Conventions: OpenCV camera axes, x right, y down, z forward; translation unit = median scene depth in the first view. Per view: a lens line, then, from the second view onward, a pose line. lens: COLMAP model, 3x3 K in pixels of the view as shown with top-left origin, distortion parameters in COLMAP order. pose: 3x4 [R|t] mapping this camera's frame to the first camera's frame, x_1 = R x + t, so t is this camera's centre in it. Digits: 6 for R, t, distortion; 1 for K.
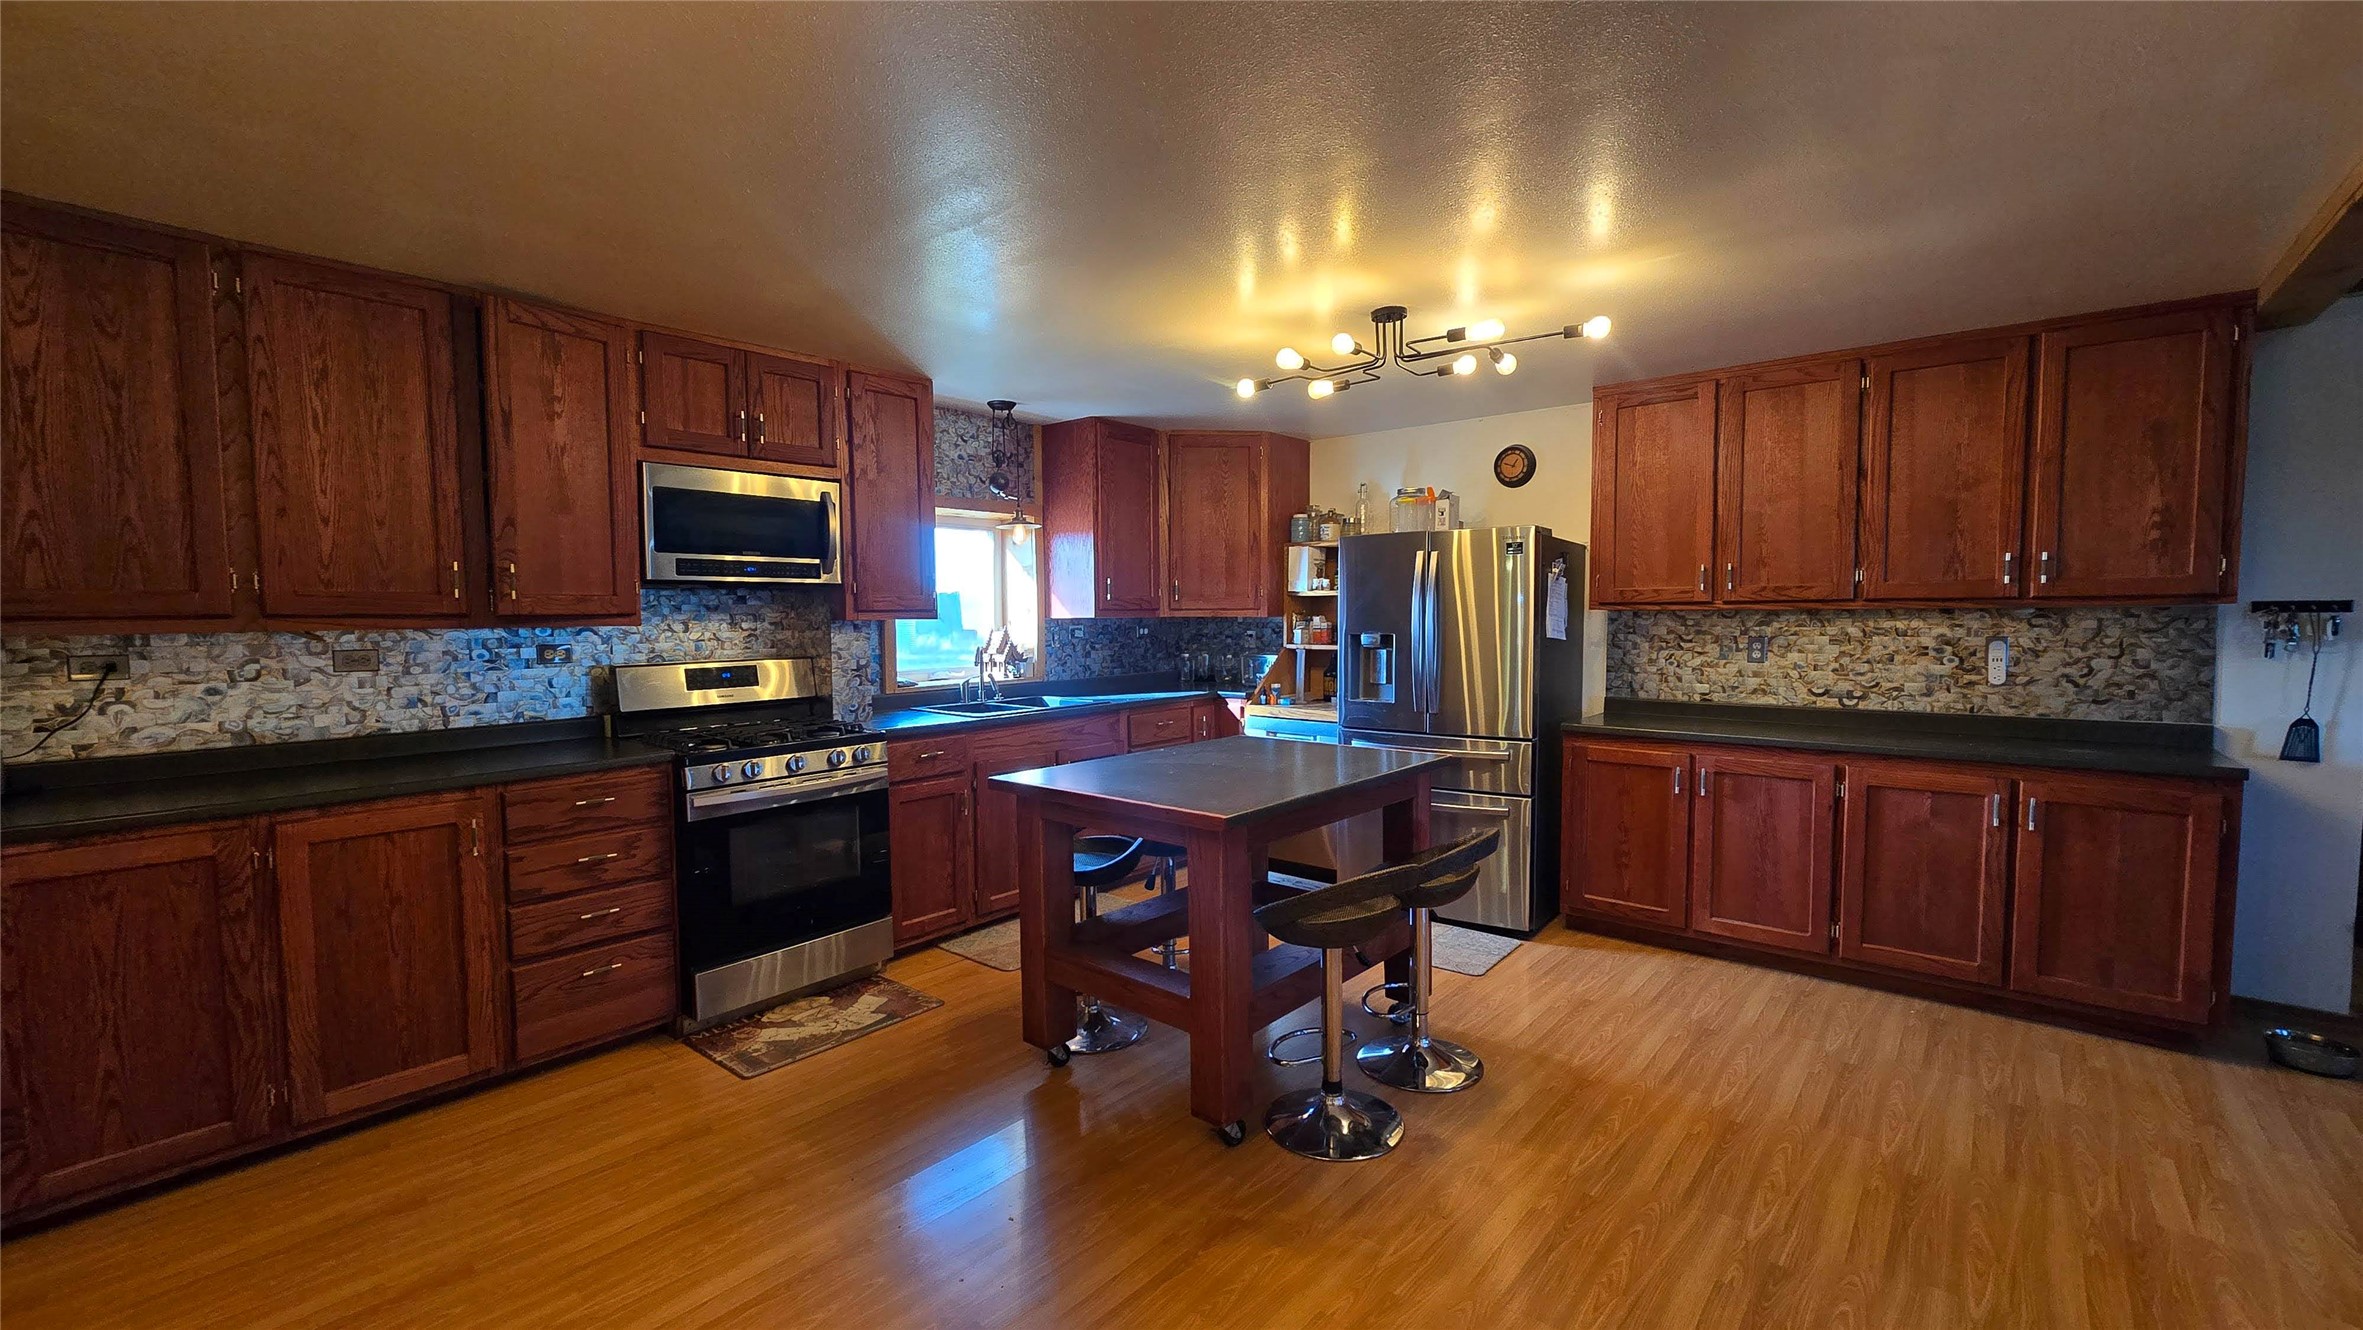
lens RADIAL K [[968.0, 0, 1185.9], [0, 968.0, 670.6], [0, 0, 1]] dist [-0.006769, 0.001759]
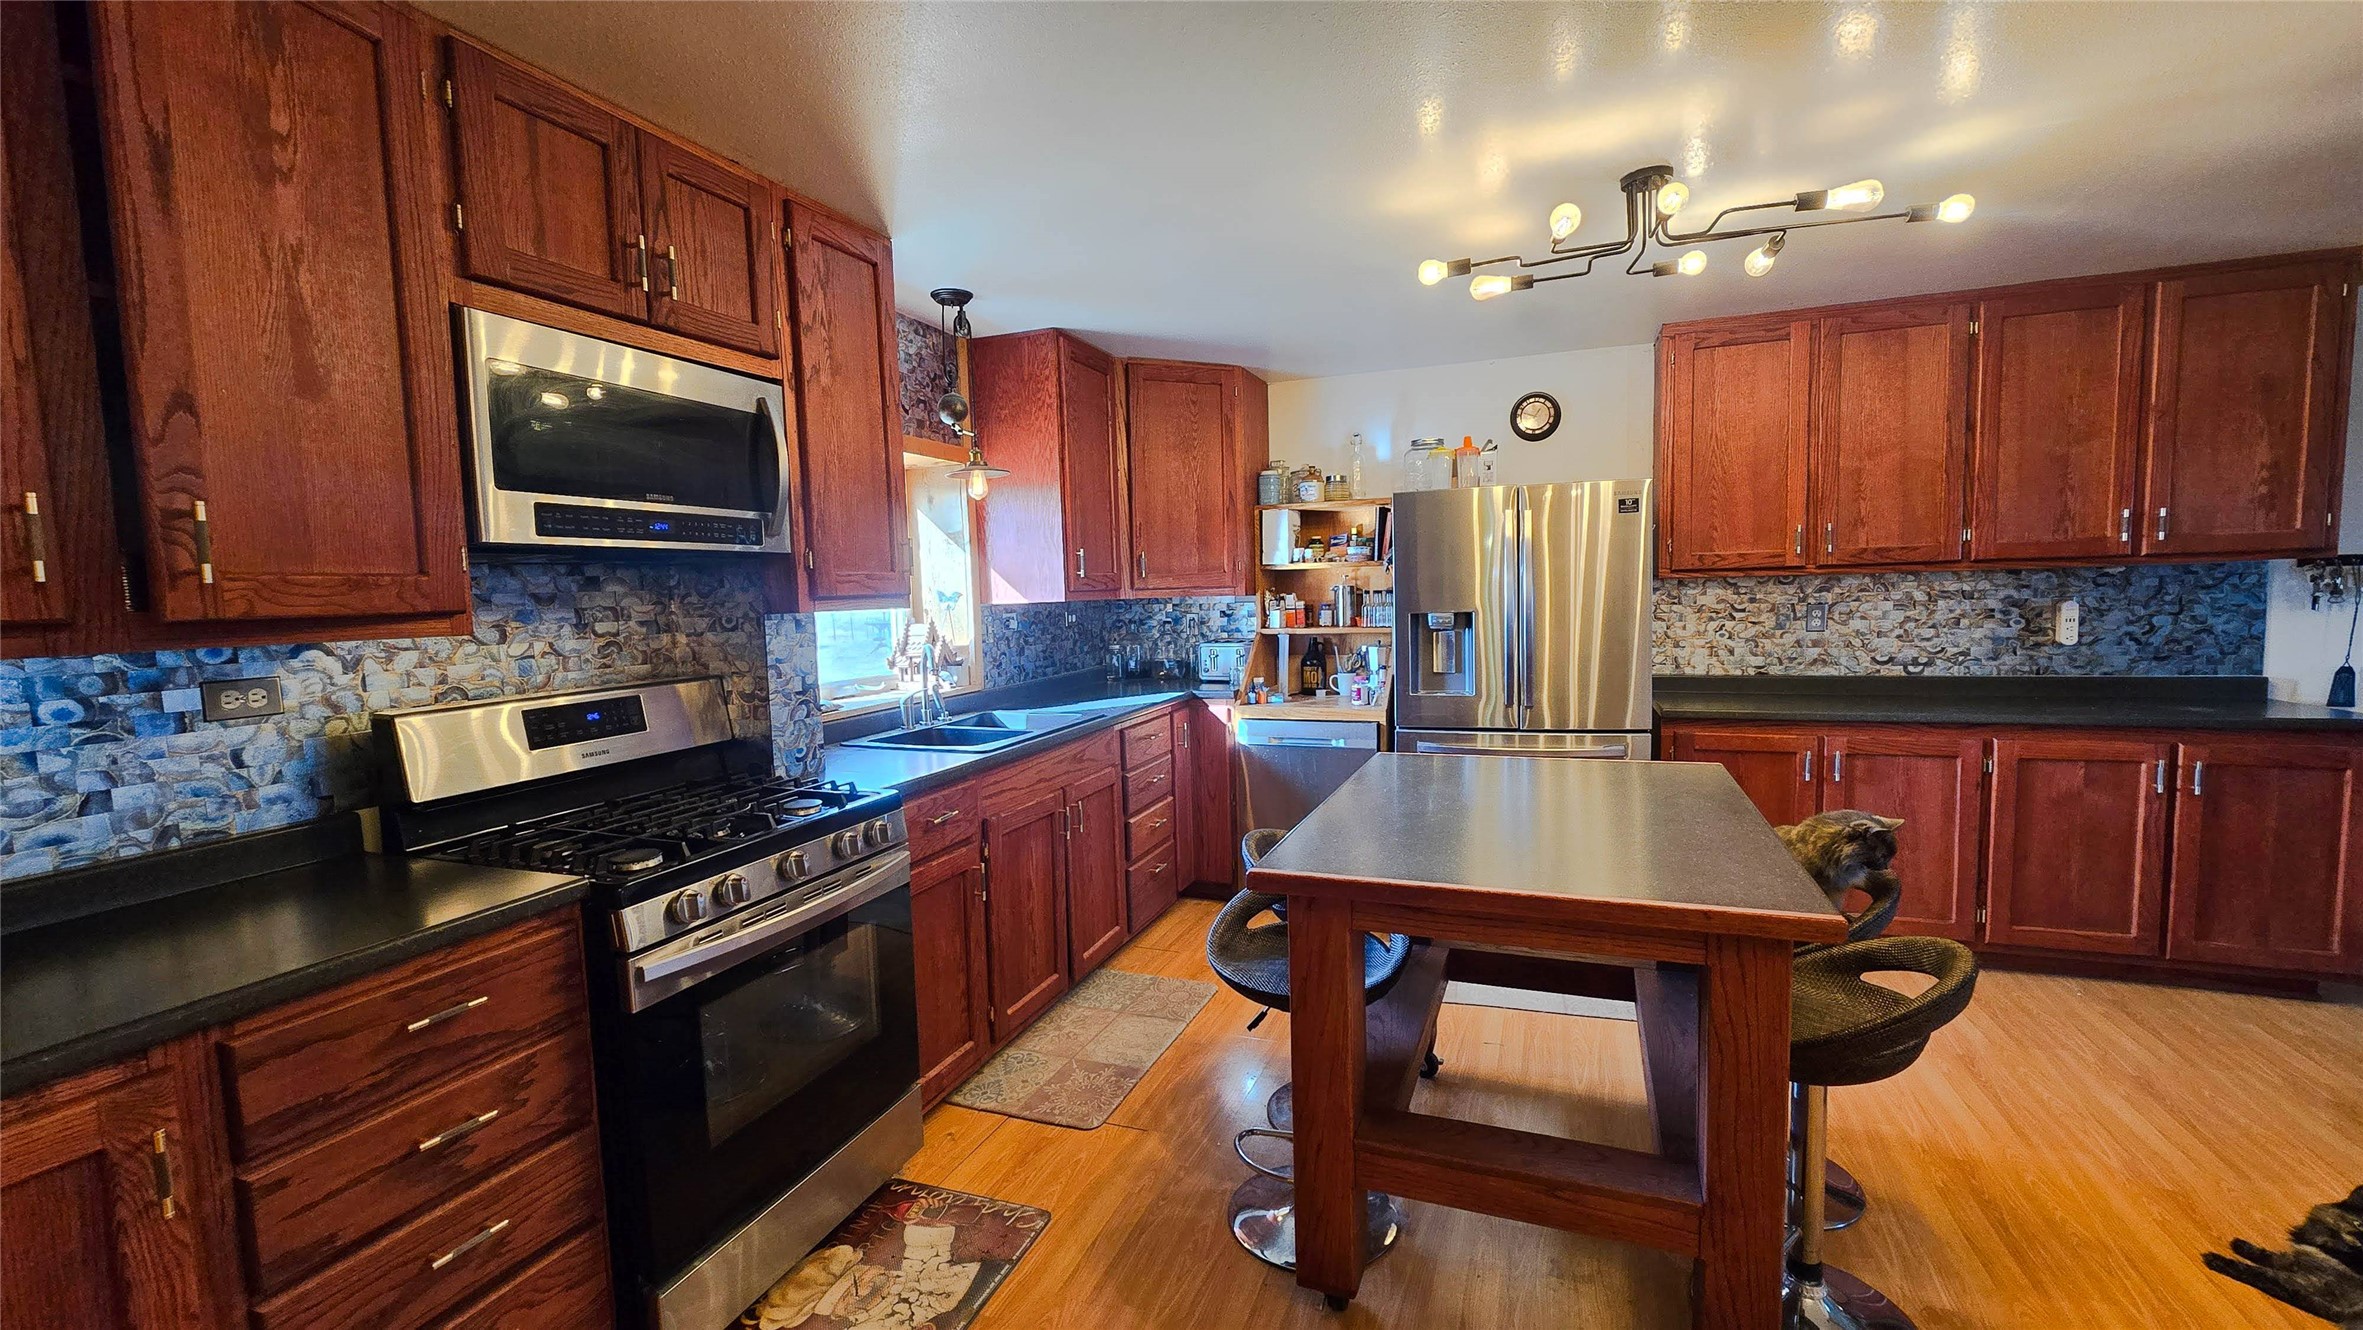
lens RADIAL K [[968.0, 0, 1183.9], [0, 968.0, 671.7], [0, 0, 1]] dist [-0.006769, 0.001759]
pose [[0.945392, -0.048121, 0.322362, -0.359005], [0.042266, 0.998790, 0.025144, -0.022927], [-0.323182, -0.010146, 0.946282, 0.383168]]
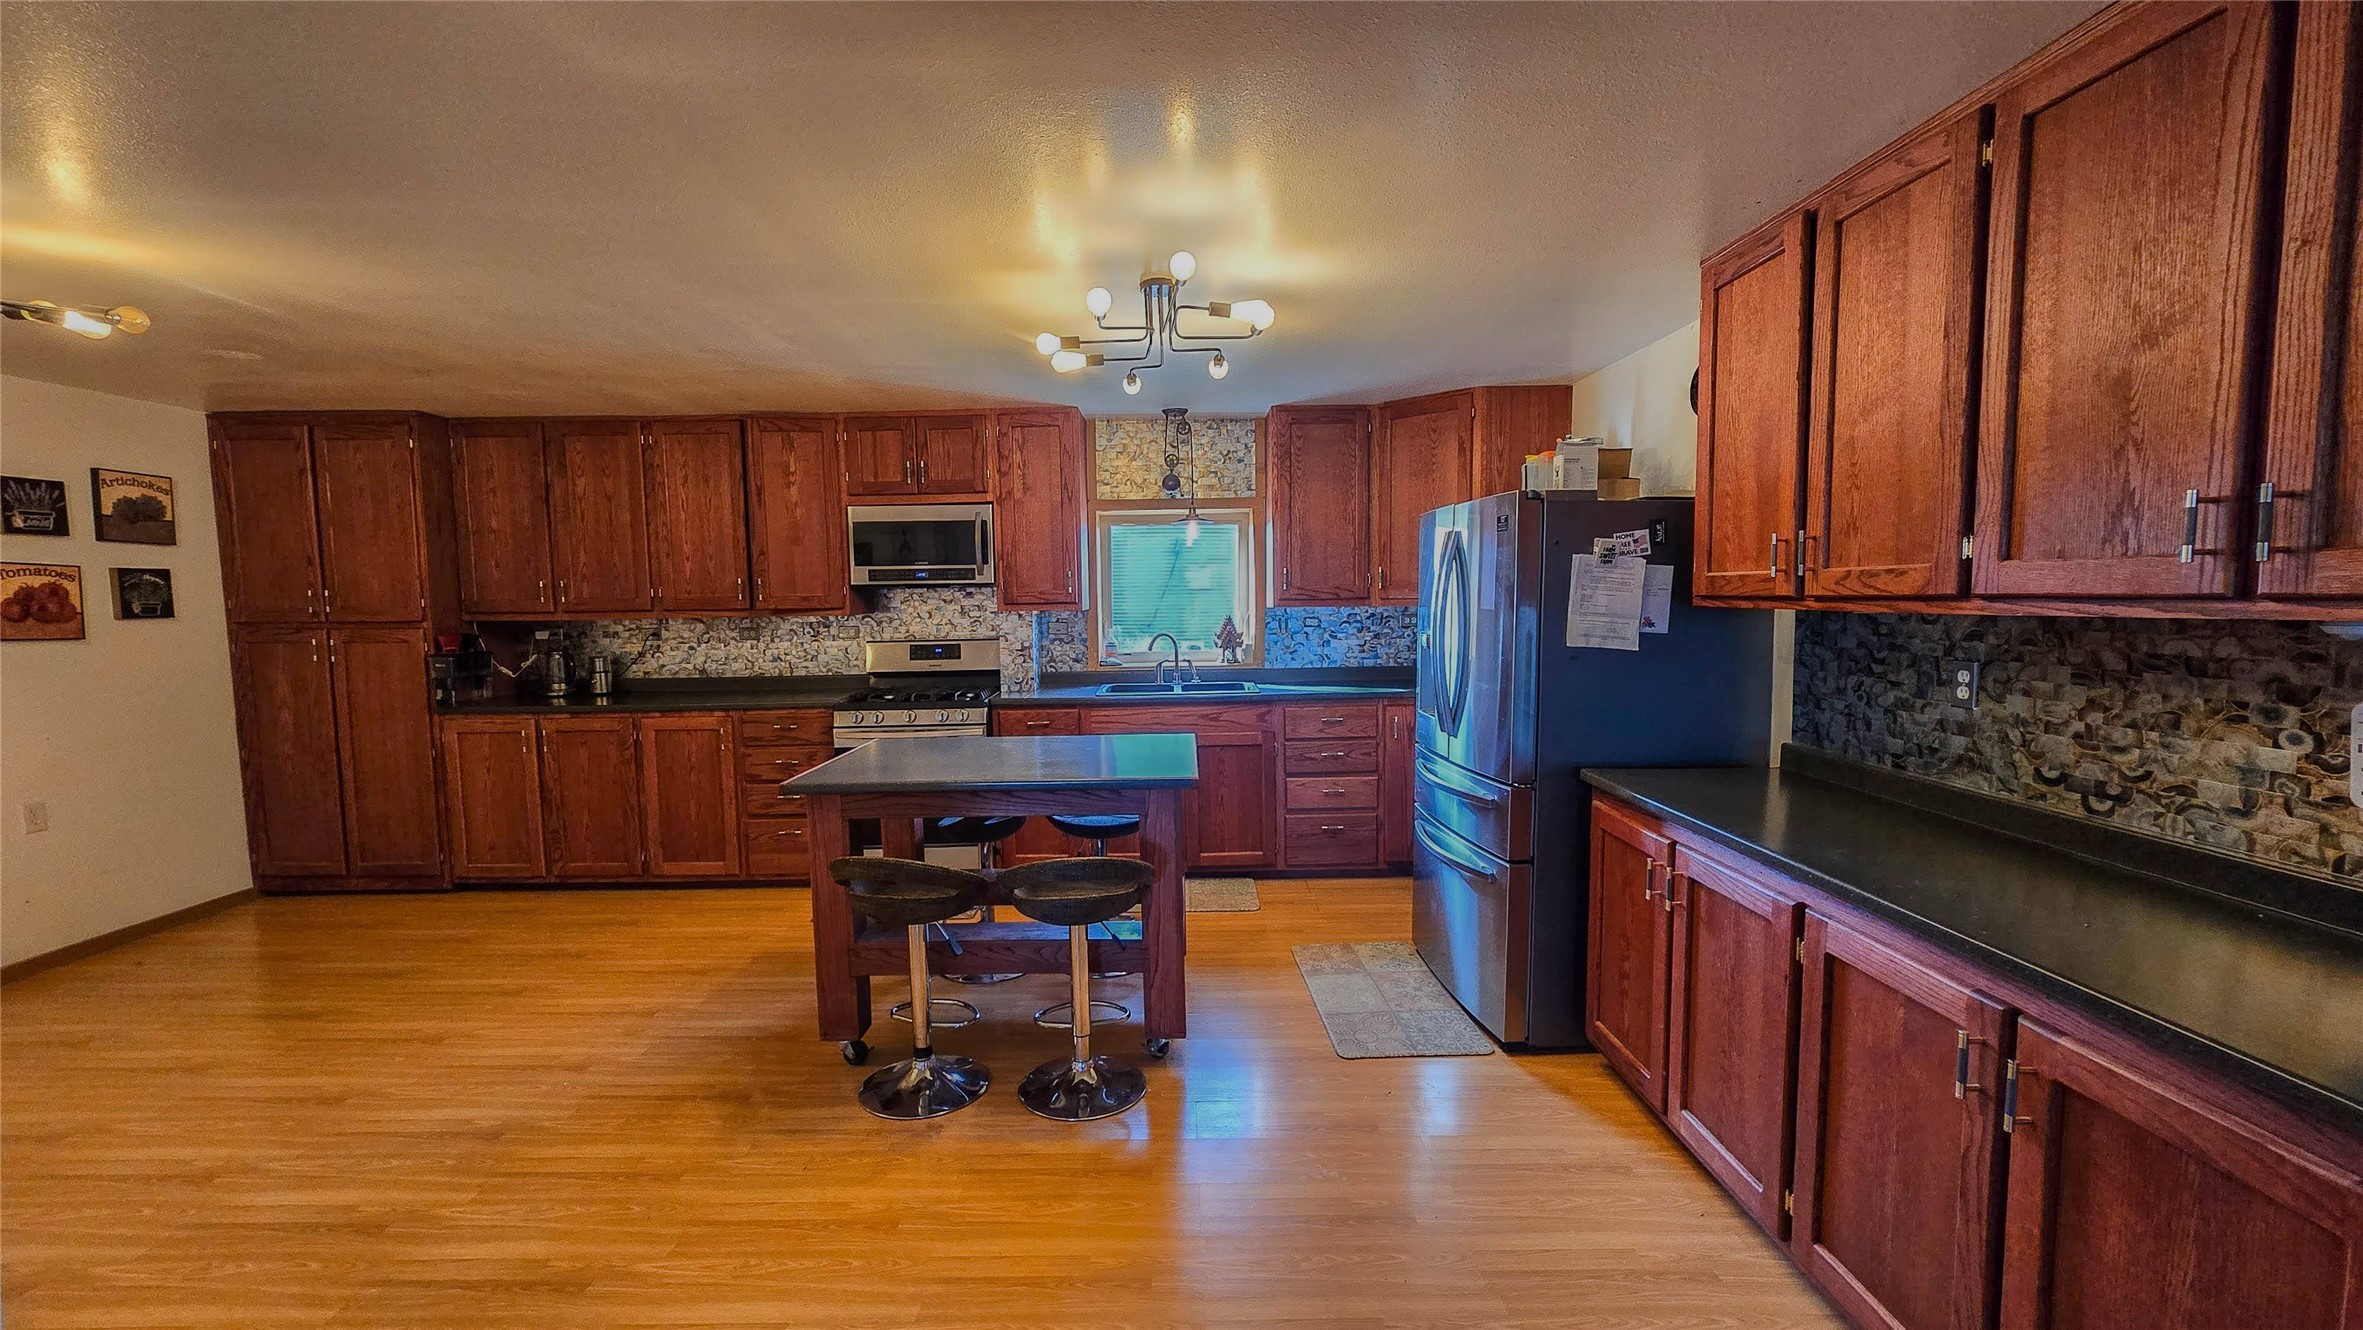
lens RADIAL K [[968.0, 0, 1182.5], [0, 968.0, 672.5], [0, 0, 1]] dist [-0.006769, 0.001759]
pose [[0.650341, 0.060177, -0.757255, 0.876555], [-0.036114, 0.998179, 0.048308, -0.046927], [0.758784, -0.004069, 0.651330, 0.393699]]
